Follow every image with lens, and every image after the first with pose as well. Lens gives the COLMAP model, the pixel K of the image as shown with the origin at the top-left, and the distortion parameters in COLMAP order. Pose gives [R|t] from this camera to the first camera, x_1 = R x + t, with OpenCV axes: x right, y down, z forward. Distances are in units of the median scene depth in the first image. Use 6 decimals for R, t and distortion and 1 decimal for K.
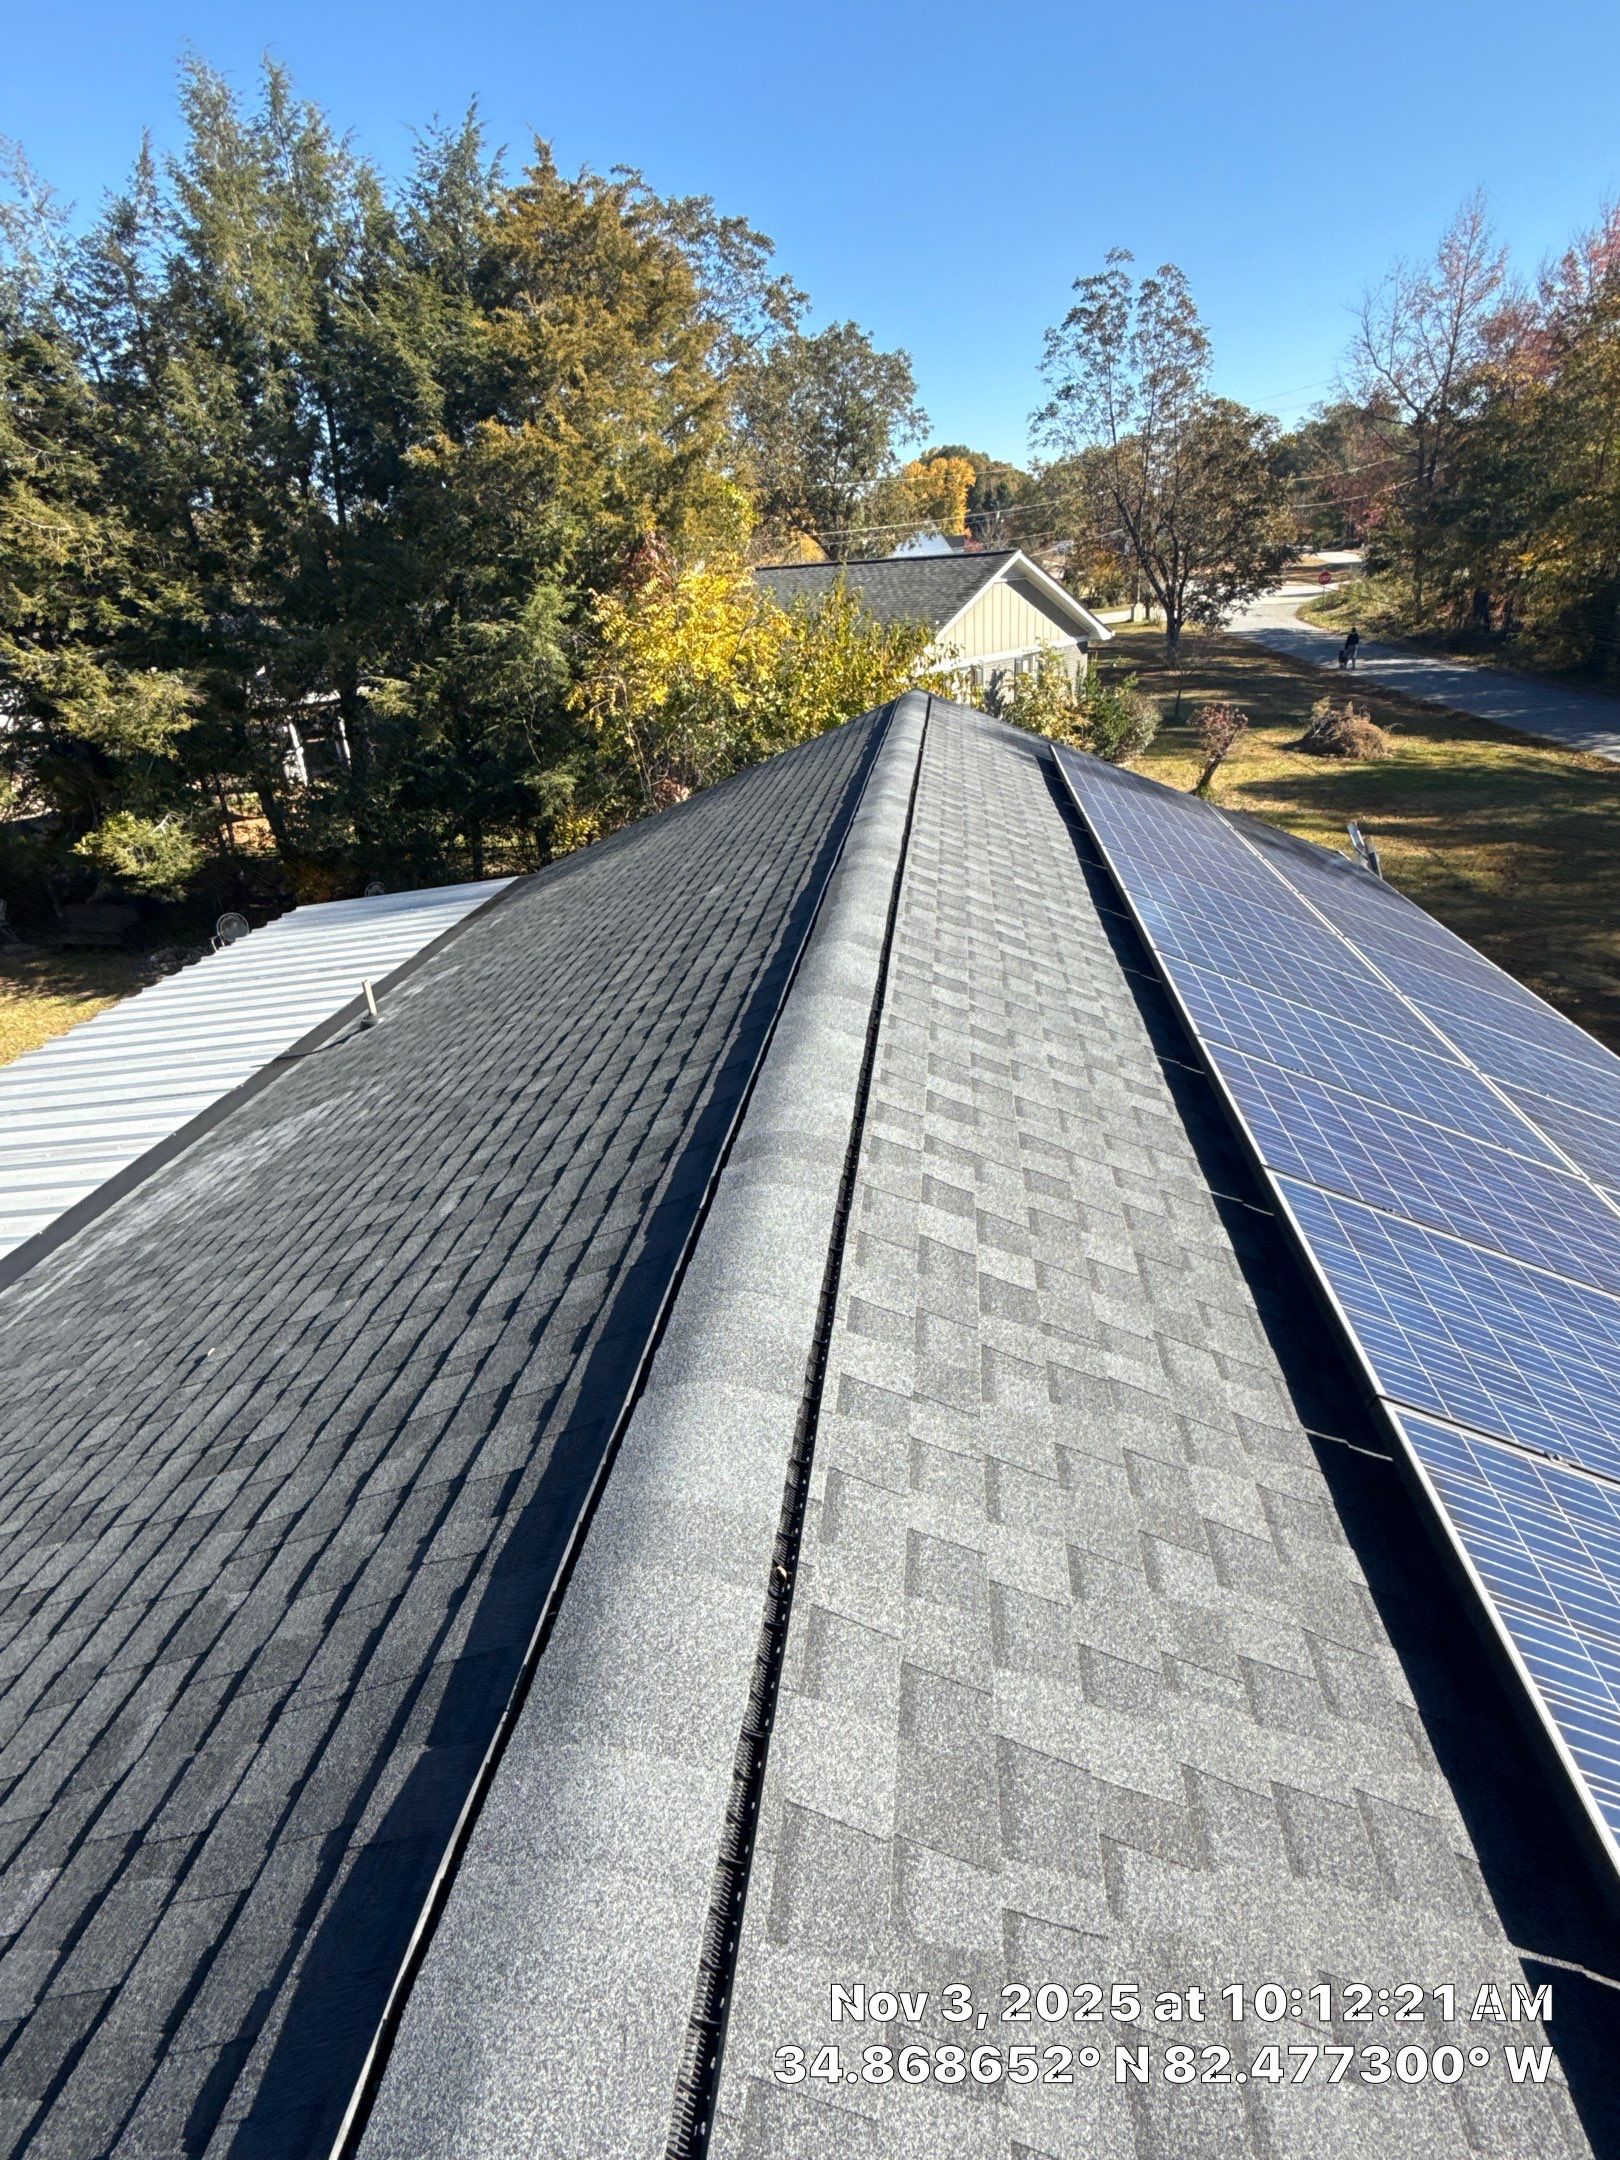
lens RADIAL K [[1096.9, 0, 815.1], [0, 1096.9, 1073.9], [0, 0, 1]] dist [0.002300, -0.000960]
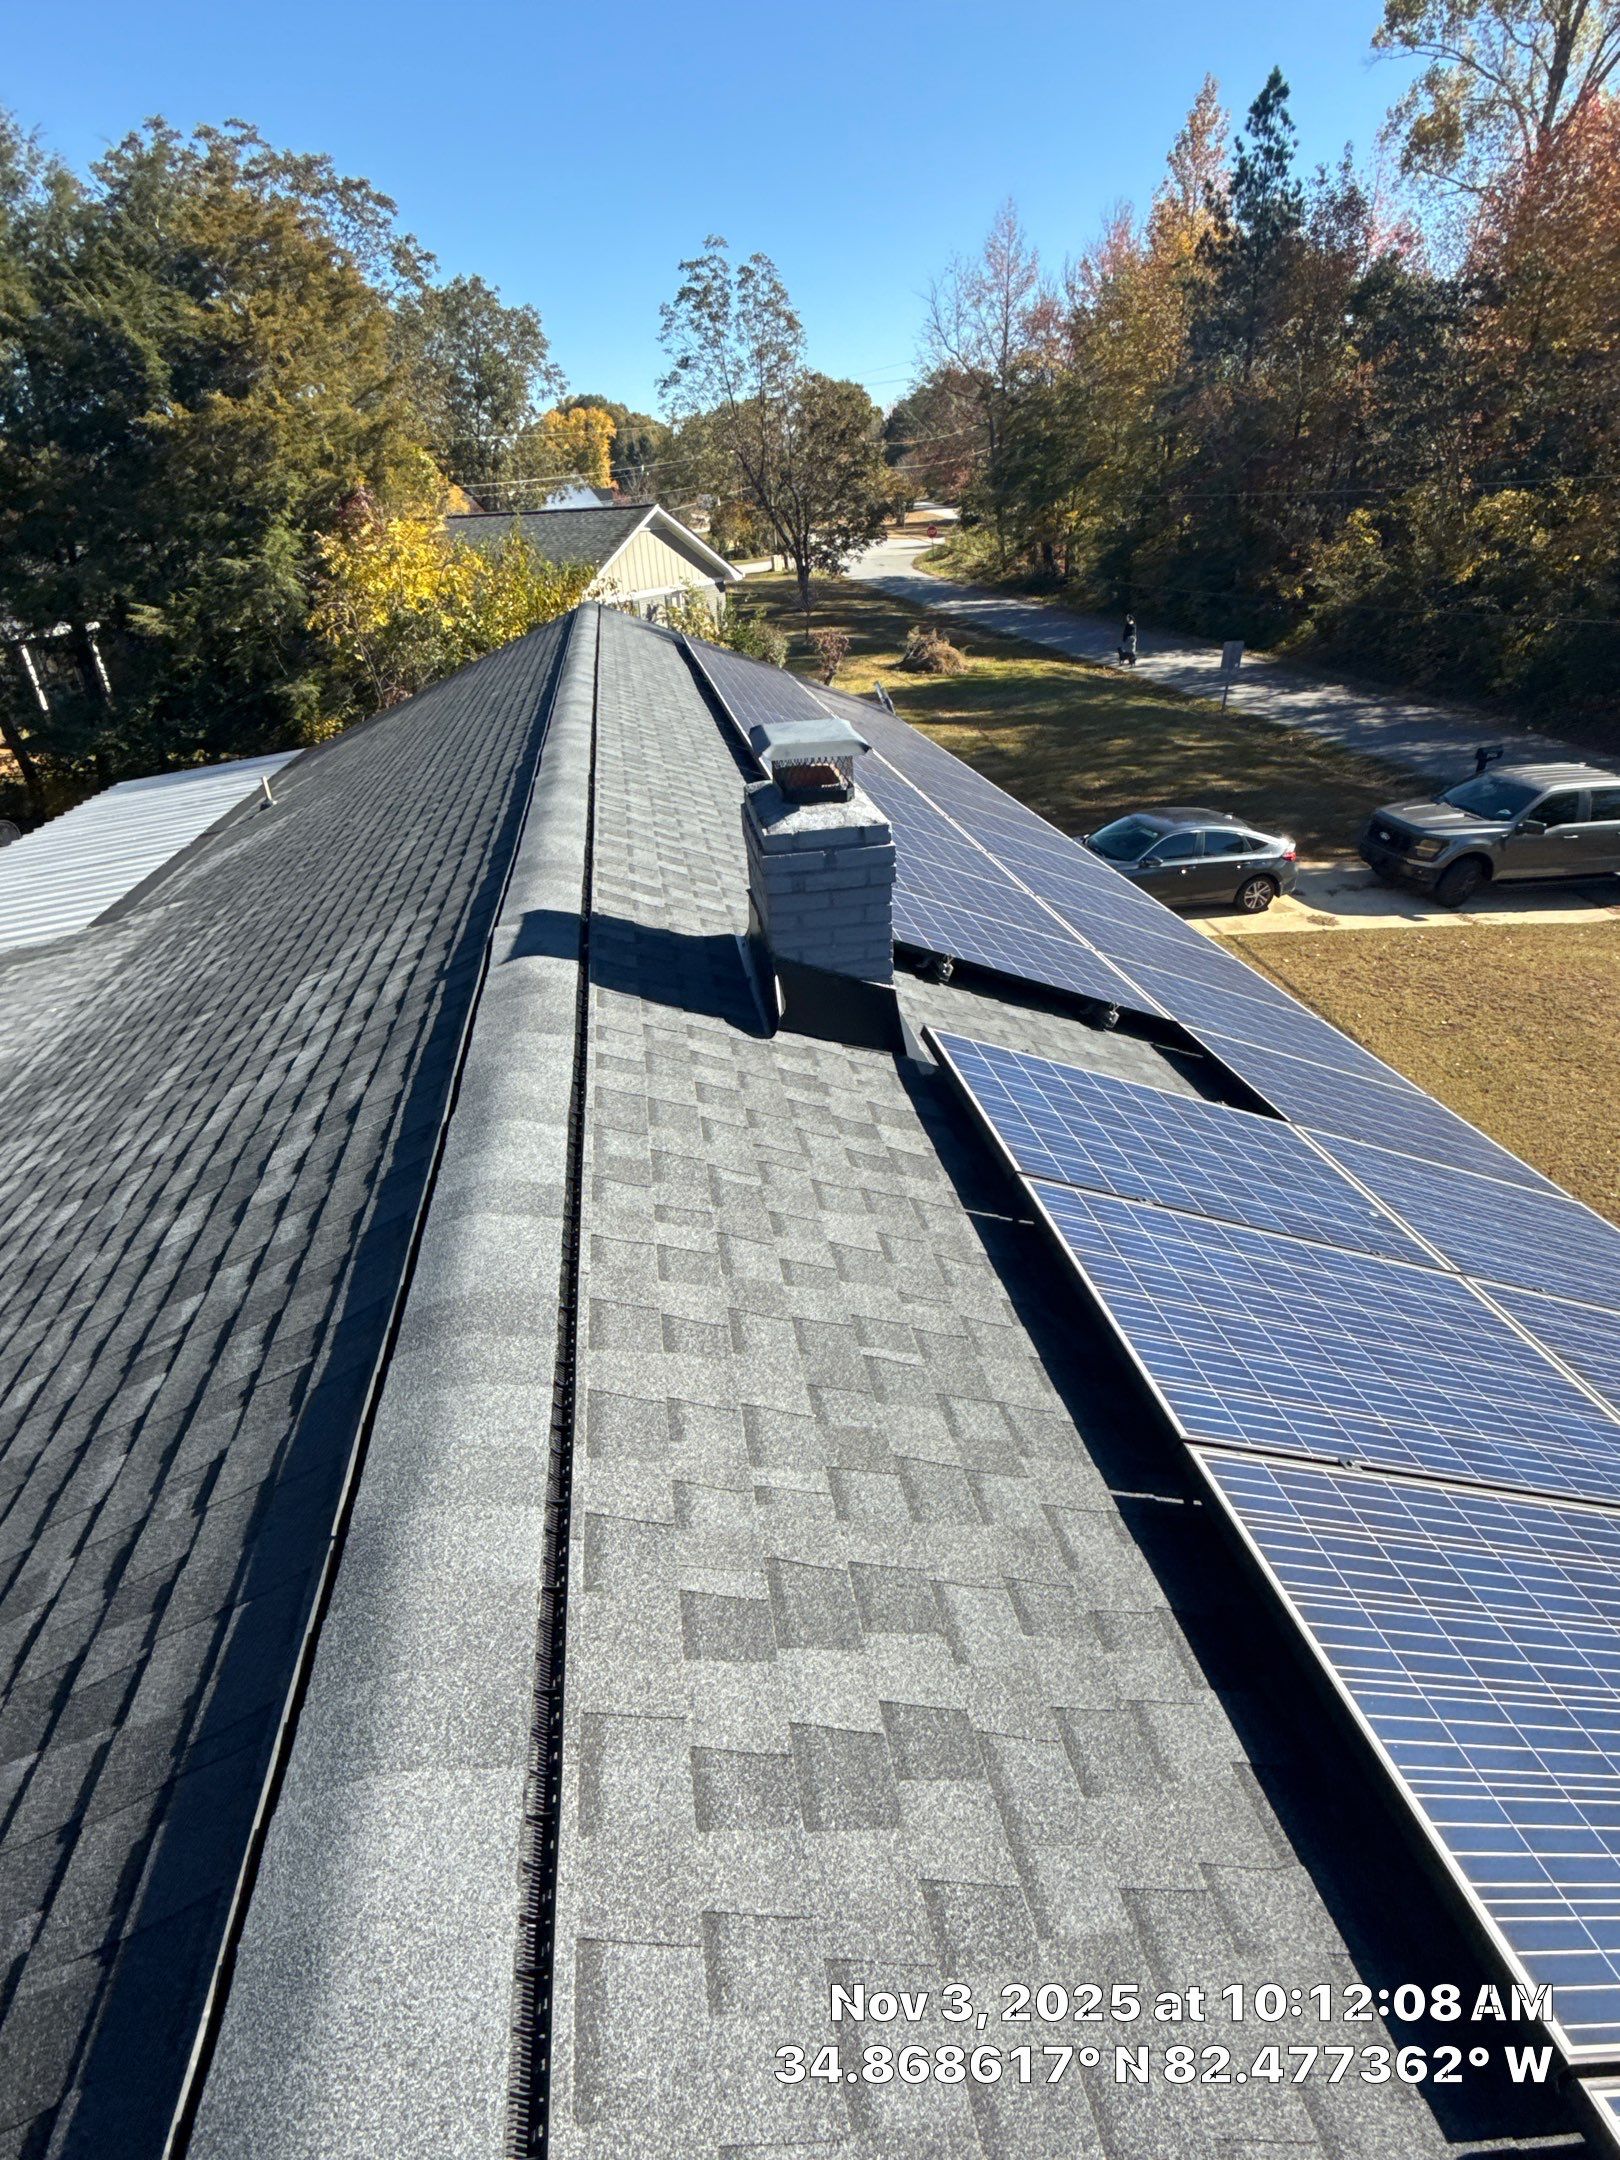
lens RADIAL K [[1096.9, 0, 814.2], [0, 1096.9, 1087.2], [0, 0, 1]] dist [0.002300, -0.000960]
pose [[0.960476, -0.121538, 0.250429, -0.026163], [0.110459, 0.992194, 0.057882, 0.097533], [-0.255509, -0.027932, 0.966403, -0.205402]]
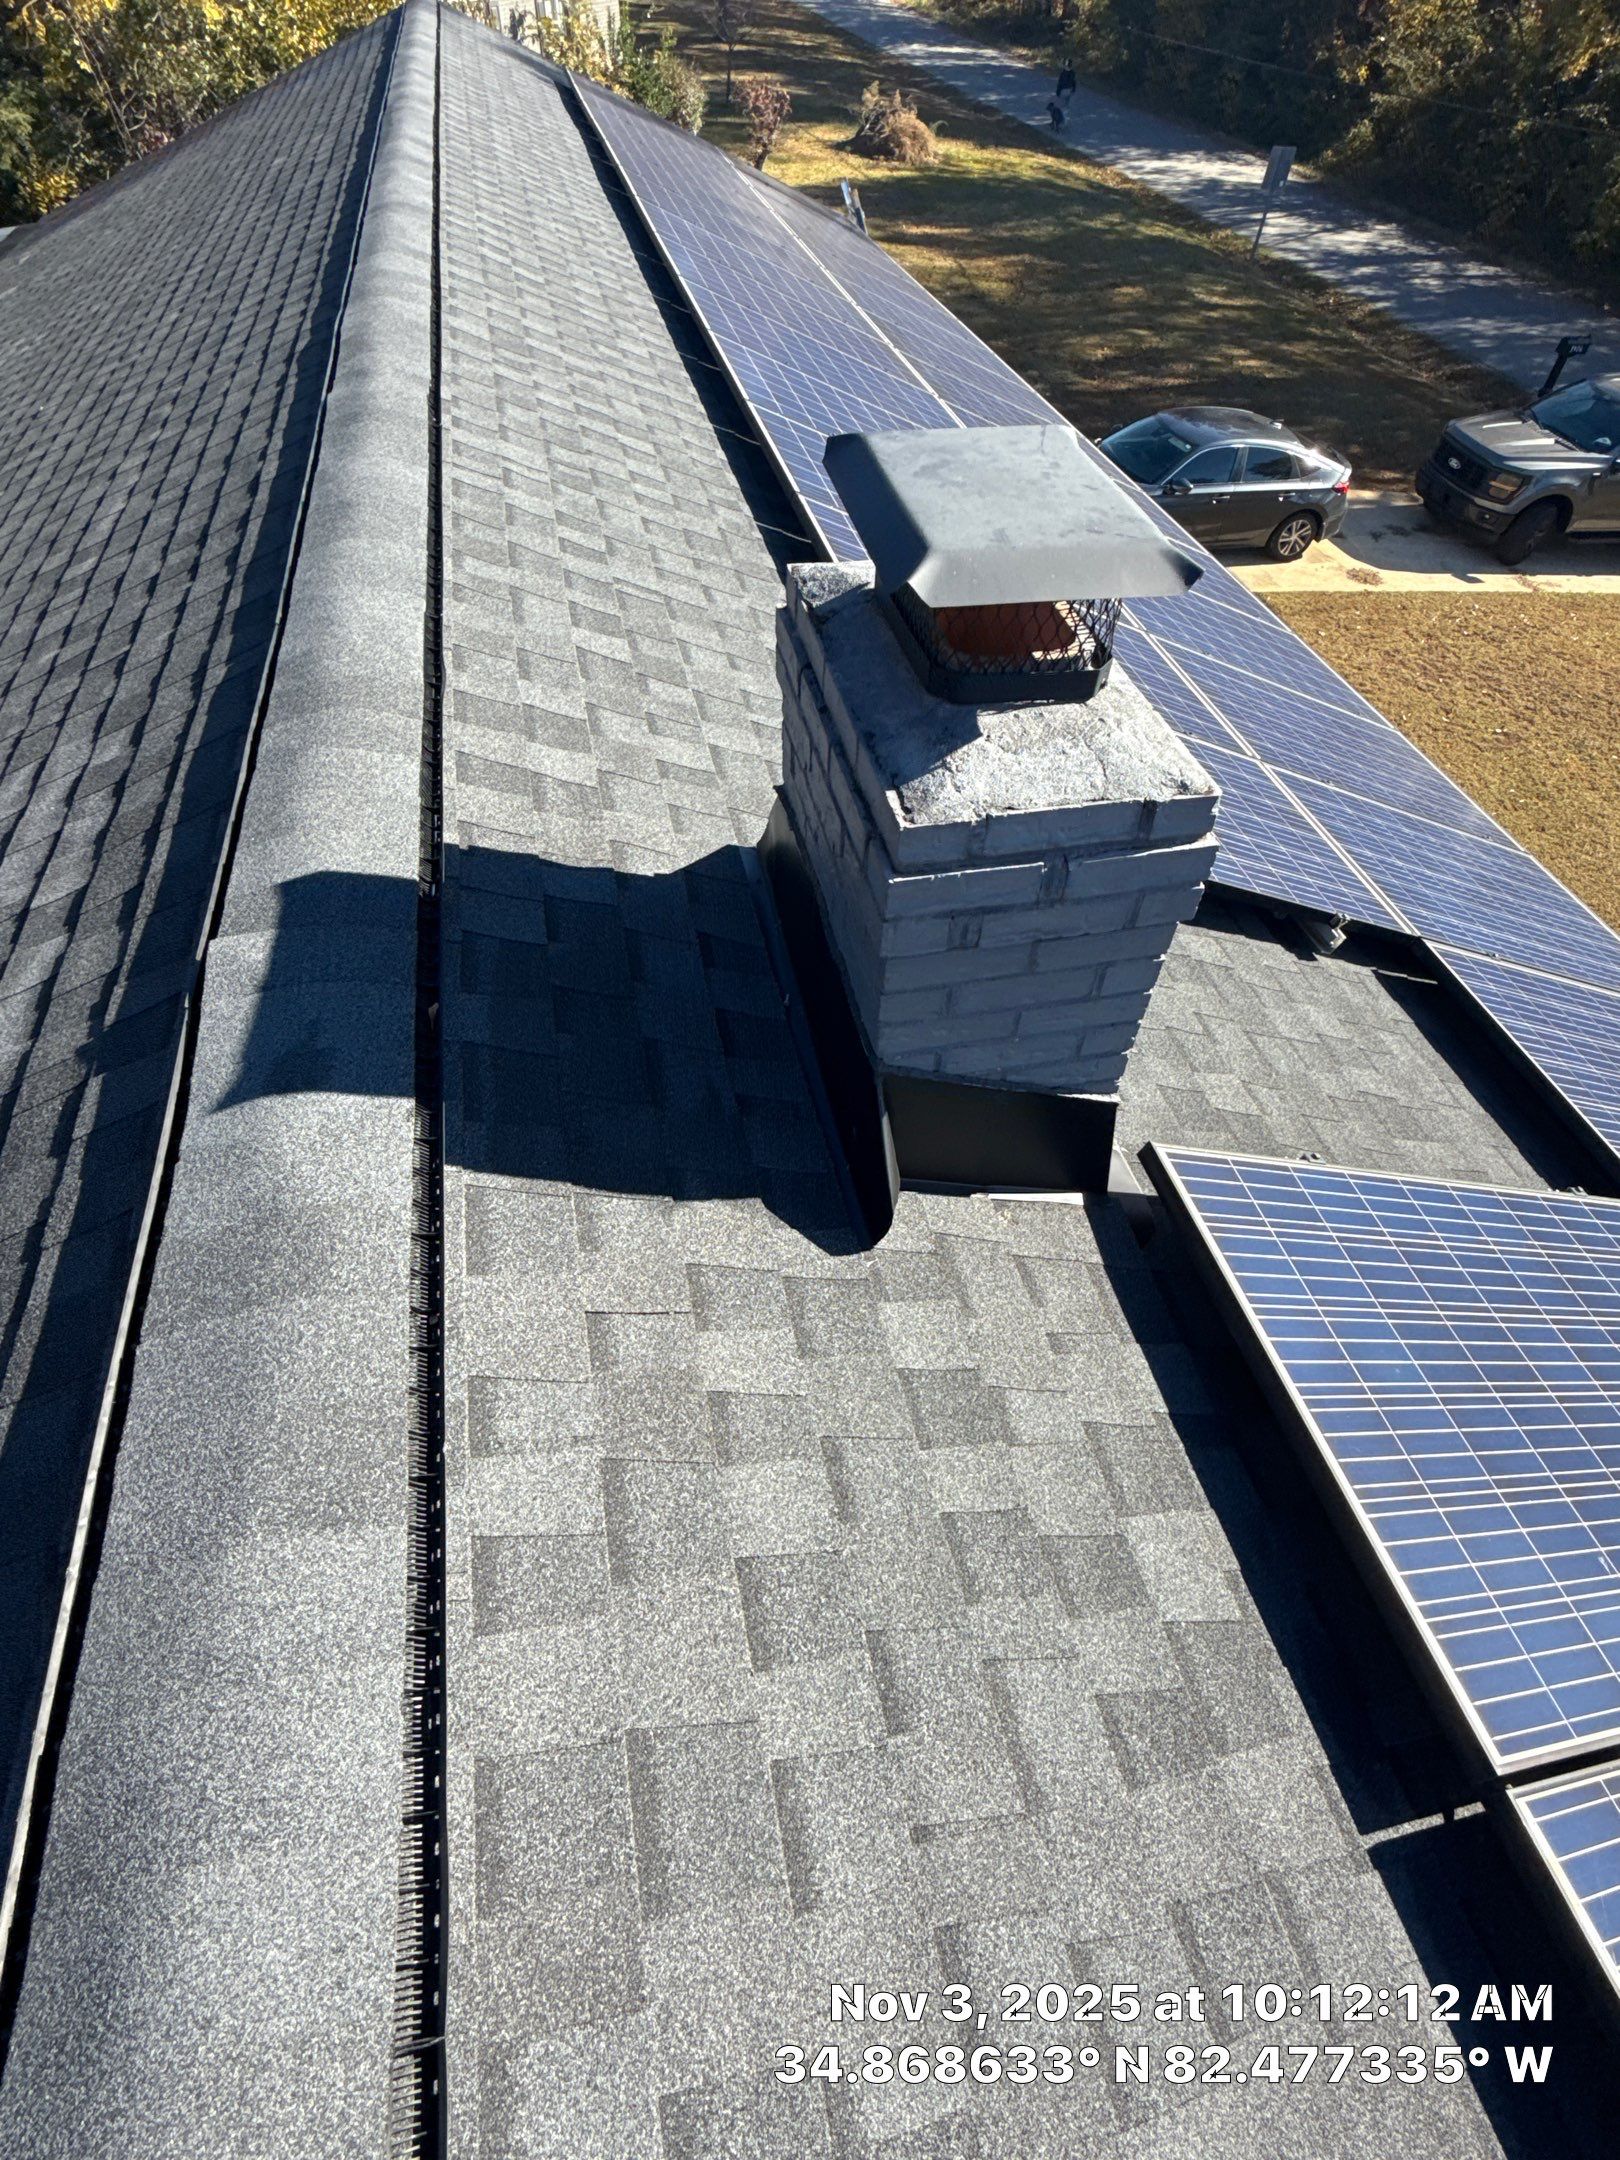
lens RADIAL K [[1096.9, 0, 825.5], [0, 1096.9, 1091.2], [0, 0, 1]] dist [0.002300, -0.000960]
pose [[0.938584, -0.194445, 0.285045, -0.015751], [0.066342, 0.912378, 0.403936, 0.068592], [-0.338612, -0.360218, 0.869244, -0.130033]]
